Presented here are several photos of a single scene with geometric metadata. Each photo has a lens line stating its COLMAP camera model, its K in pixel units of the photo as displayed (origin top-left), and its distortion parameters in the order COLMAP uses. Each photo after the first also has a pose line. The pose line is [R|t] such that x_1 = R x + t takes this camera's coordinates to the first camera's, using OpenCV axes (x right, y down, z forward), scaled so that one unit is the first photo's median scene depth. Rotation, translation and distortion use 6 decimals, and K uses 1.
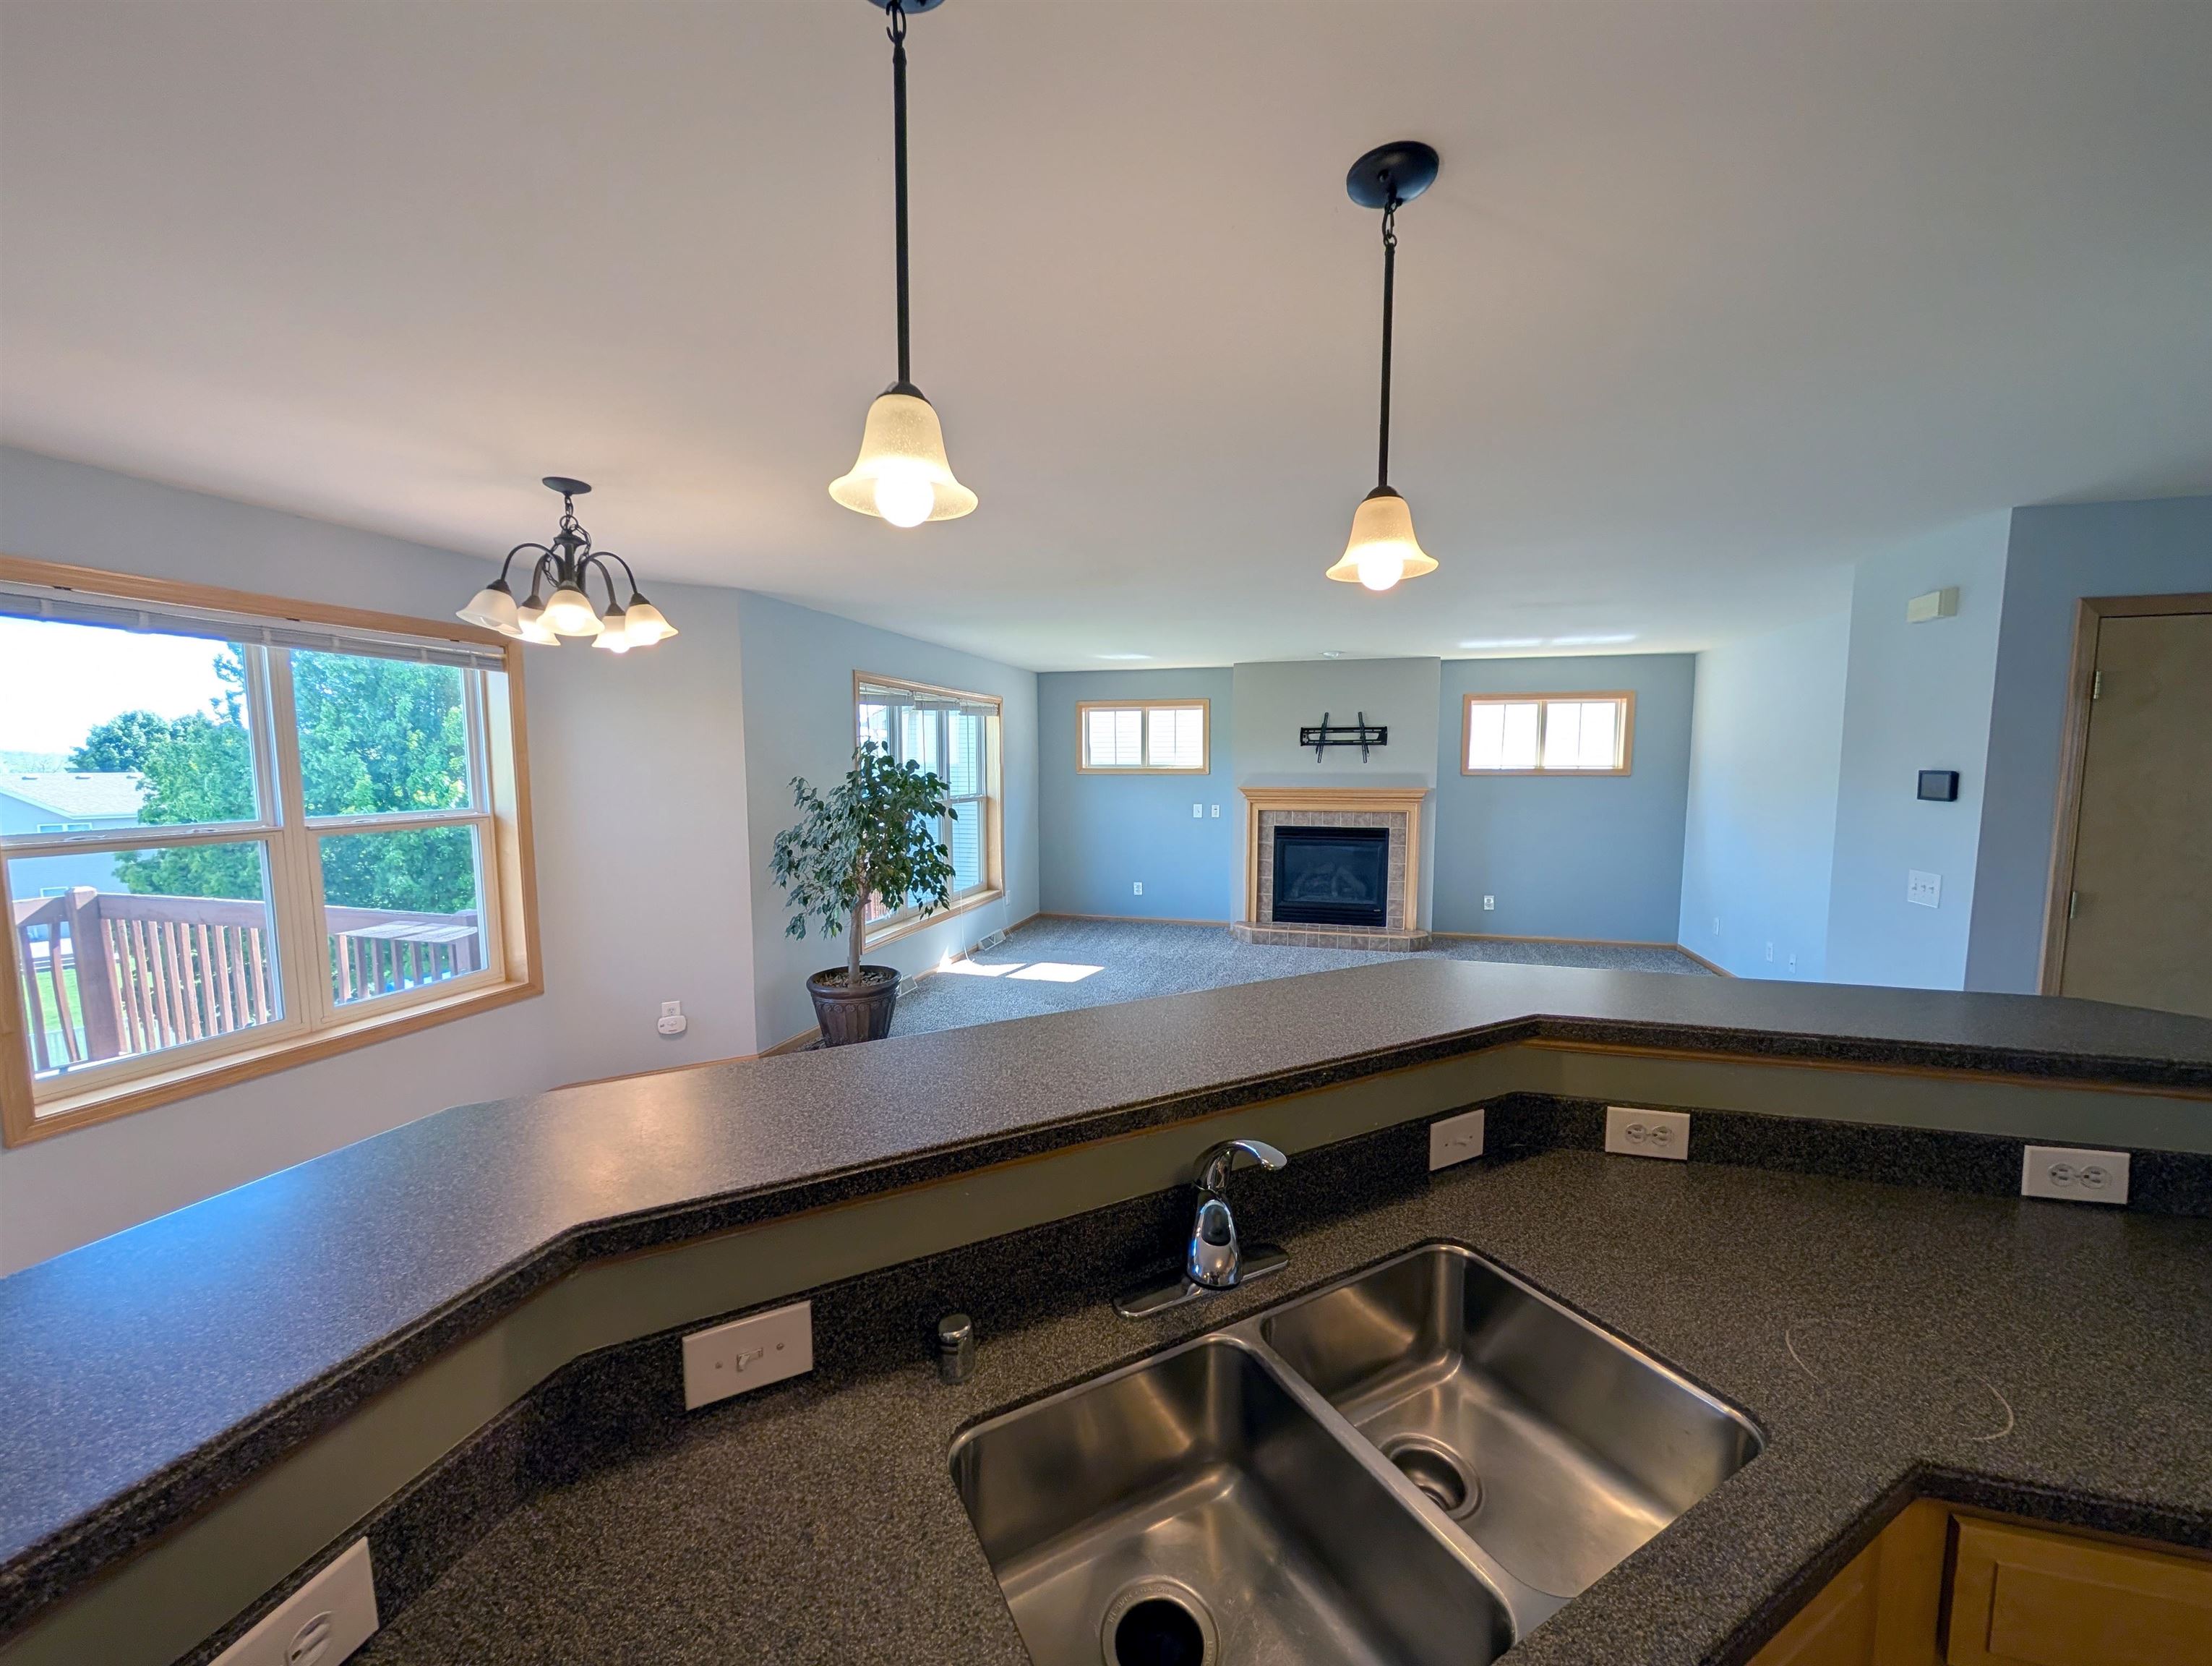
lens RADIAL K [[838.6, 0, 1114.4], [0, 838.6, 835.9], [0, 0, 1]] dist [-0.002110, -0.000379]
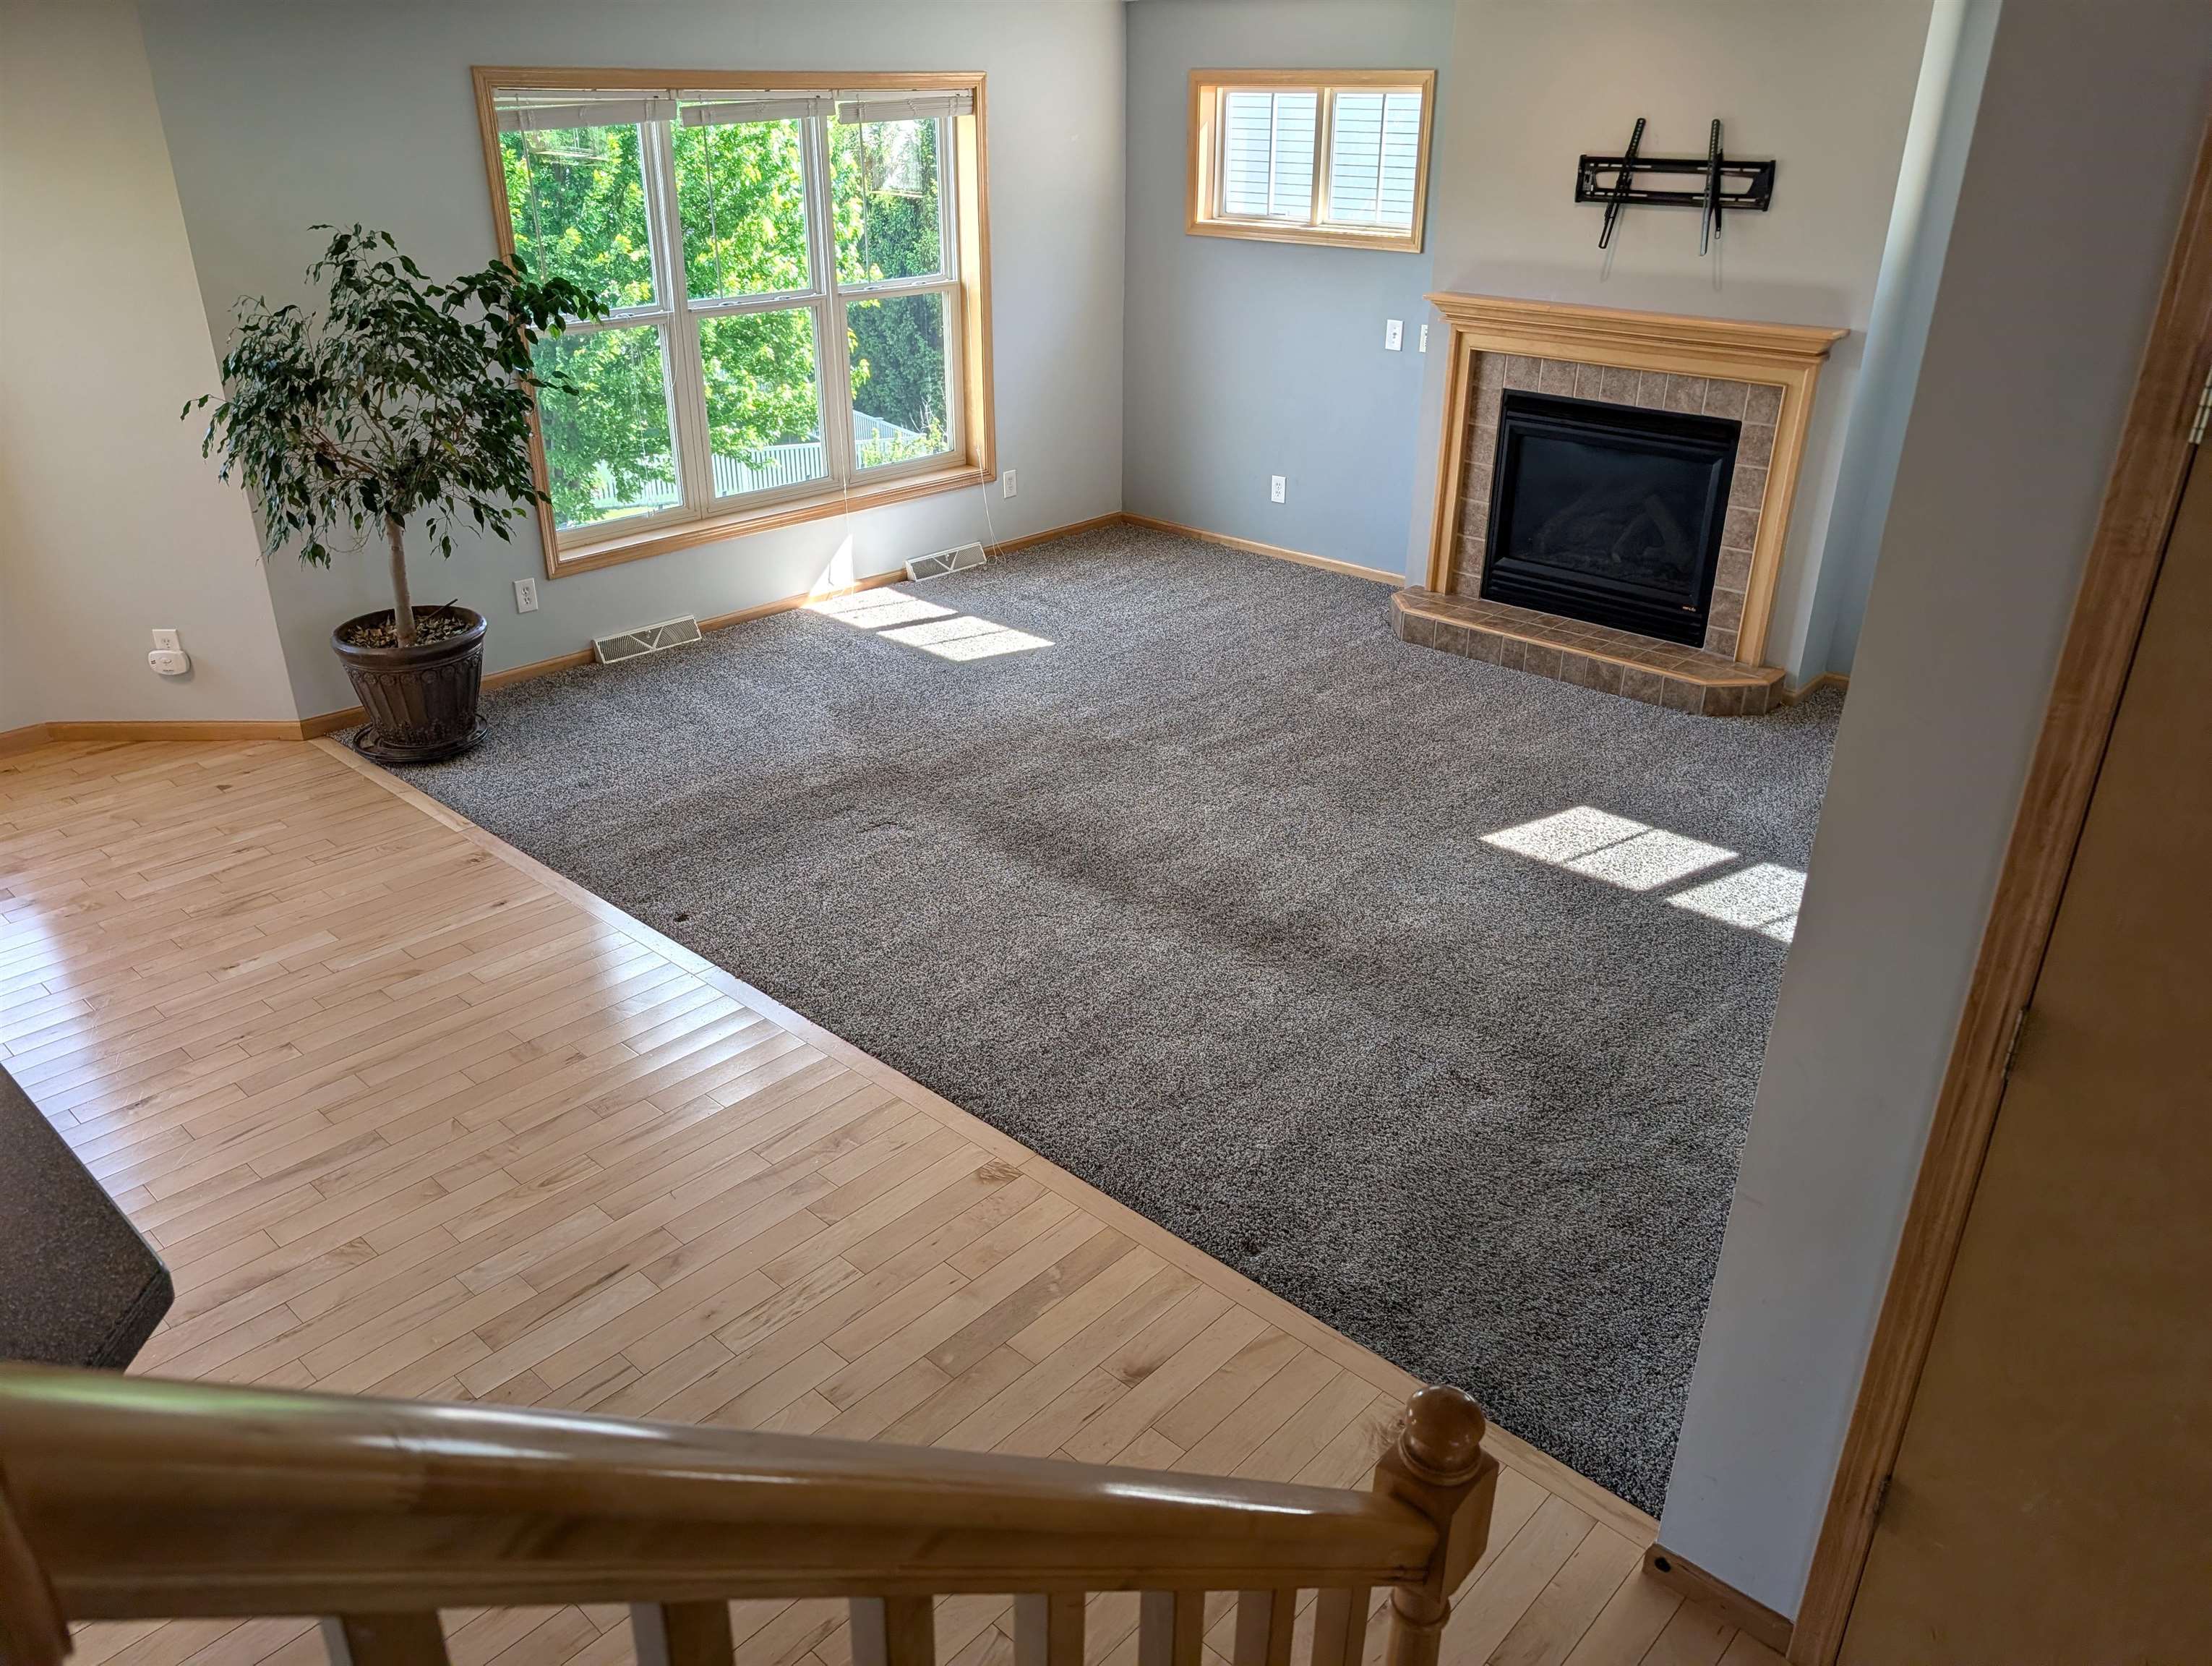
lens RADIAL K [[1594.1, 0, 1106.0], [0, 1594.1, 833.0], [0, 0, 1]] dist [-0.001529, -0.000446]
pose [[0.884565, 0.202638, -0.420097, 0.424511], [-0.048176, 0.935570, 0.349841, -0.080701], [0.463921, -0.289218, 0.837335, 0.122841]]
